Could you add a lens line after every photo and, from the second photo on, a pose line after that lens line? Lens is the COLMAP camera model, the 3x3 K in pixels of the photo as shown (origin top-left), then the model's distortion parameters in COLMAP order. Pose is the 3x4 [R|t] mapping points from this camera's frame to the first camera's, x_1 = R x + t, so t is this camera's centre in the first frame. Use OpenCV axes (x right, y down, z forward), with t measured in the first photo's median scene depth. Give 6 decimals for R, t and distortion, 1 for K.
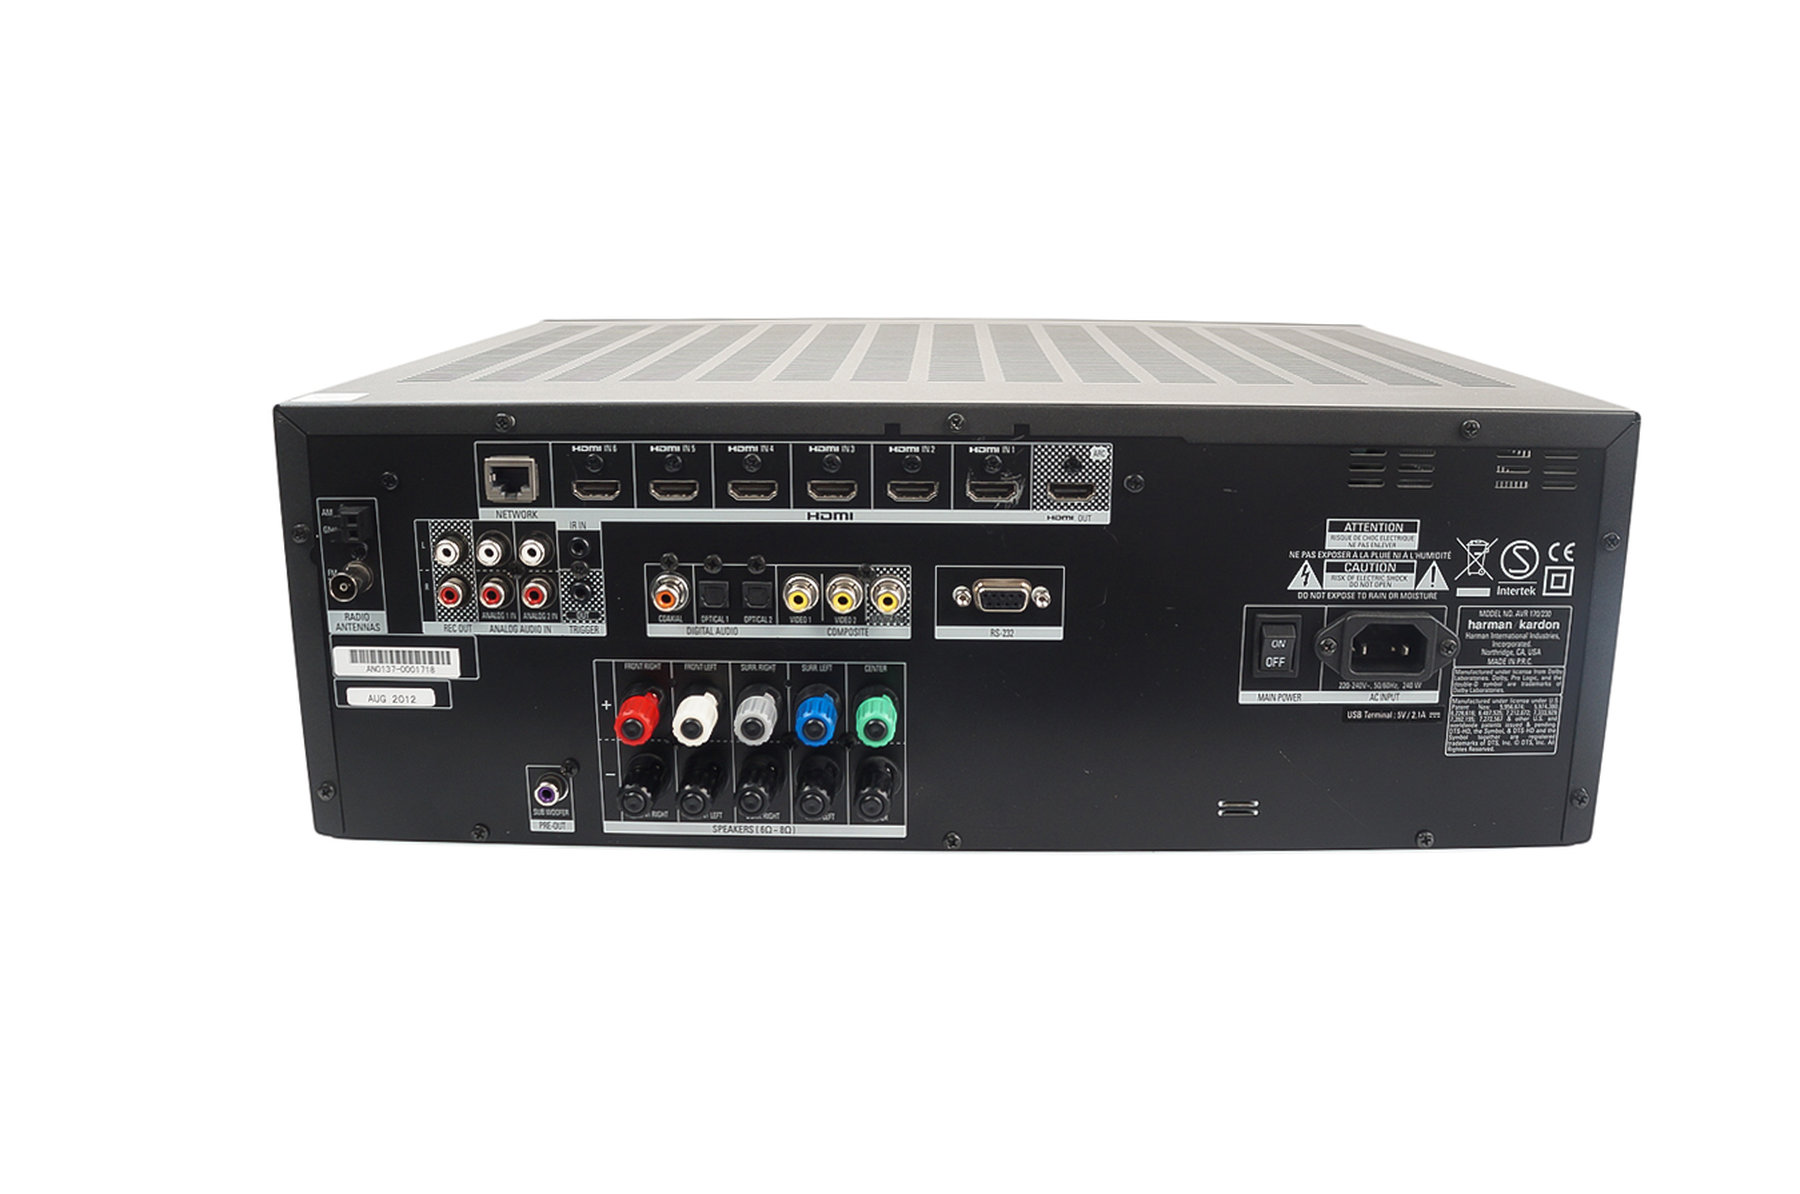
lens RADIAL K [[1367.8, 0, 897.6], [0, 1367.8, 578.6], [0, 0, 1]] dist [-0.076599, 0.005969]
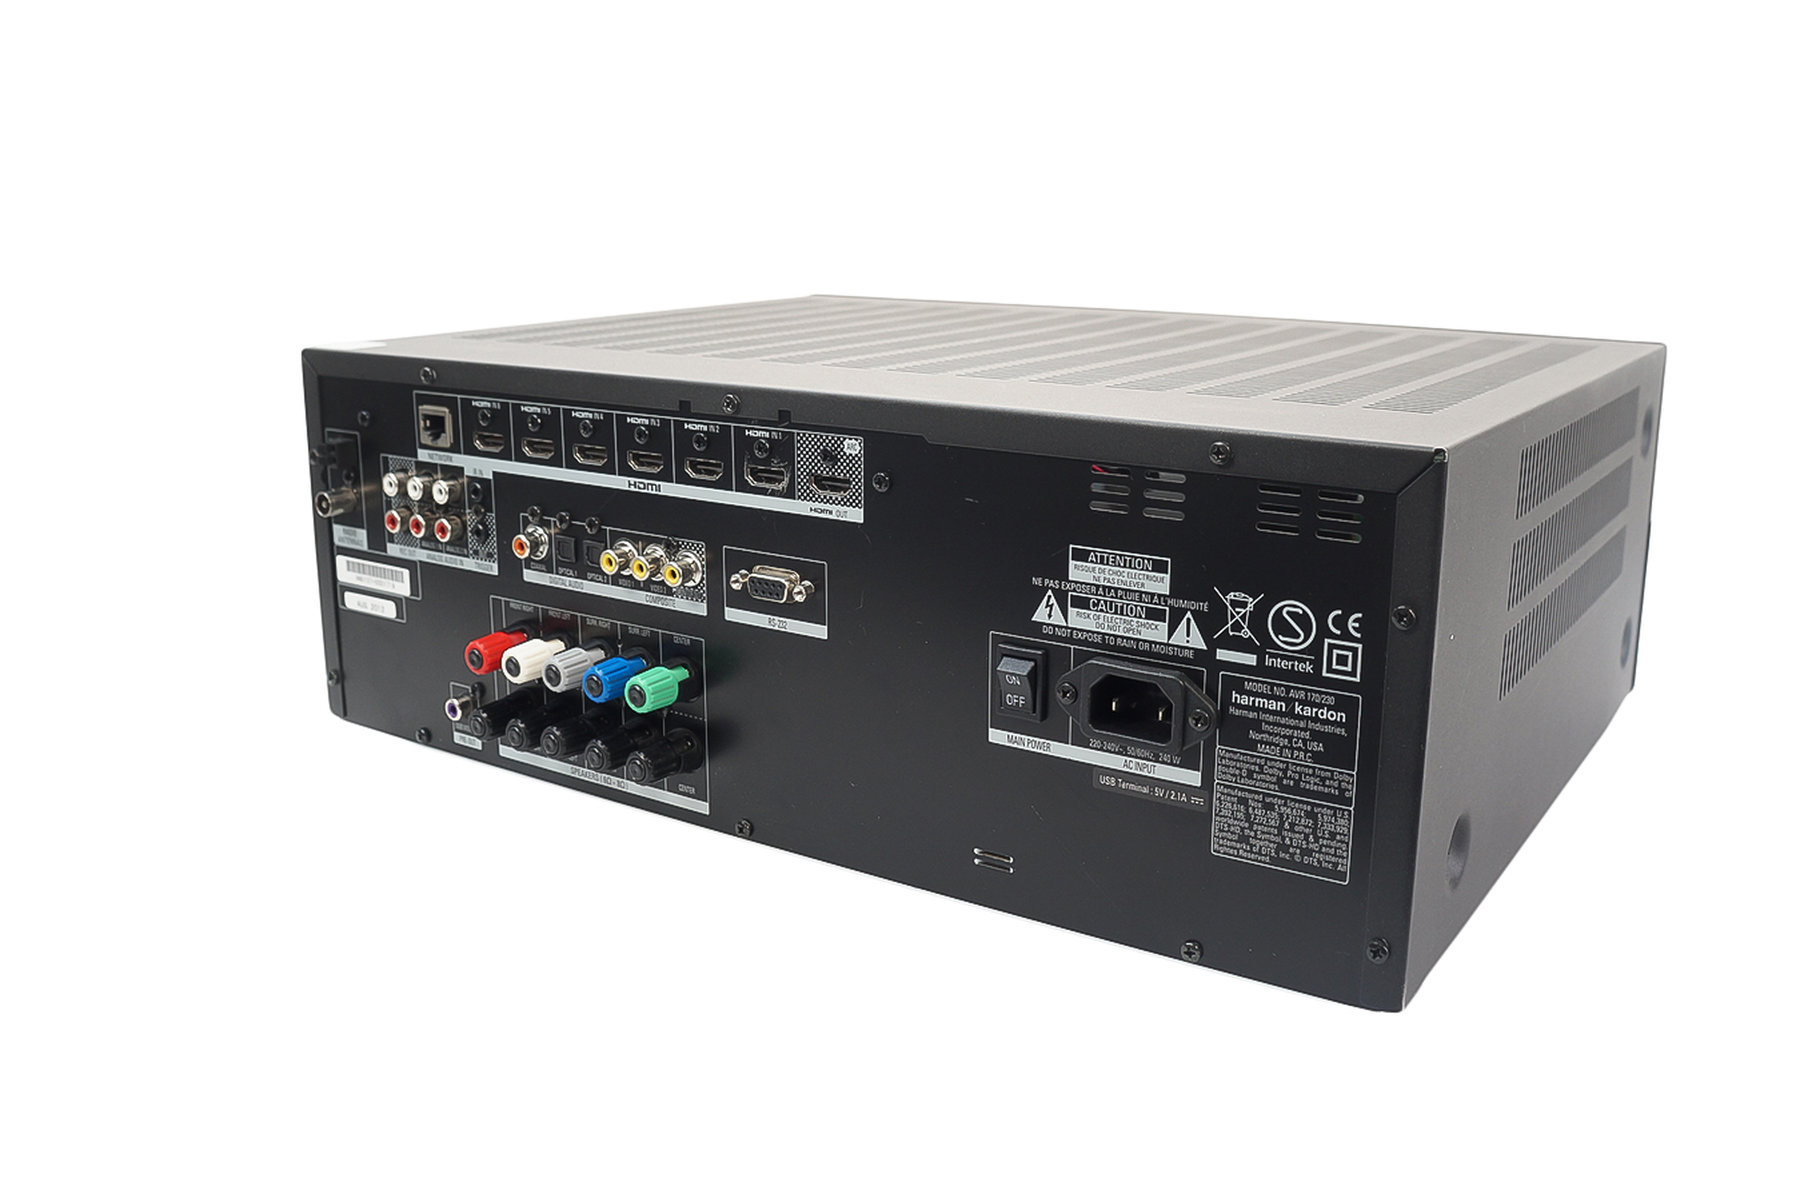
lens RADIAL K [[1524.0, 0, 898.5], [0, 1524.0, 609.4], [0, 0, 1]] dist [-0.025127, 0.008427]
pose [[0.846241, 0.140991, -0.513808, 0.719552], [-0.143490, 0.989030, 0.035067, -0.021200], [0.513115, 0.044051, 0.857188, 0.108460]]
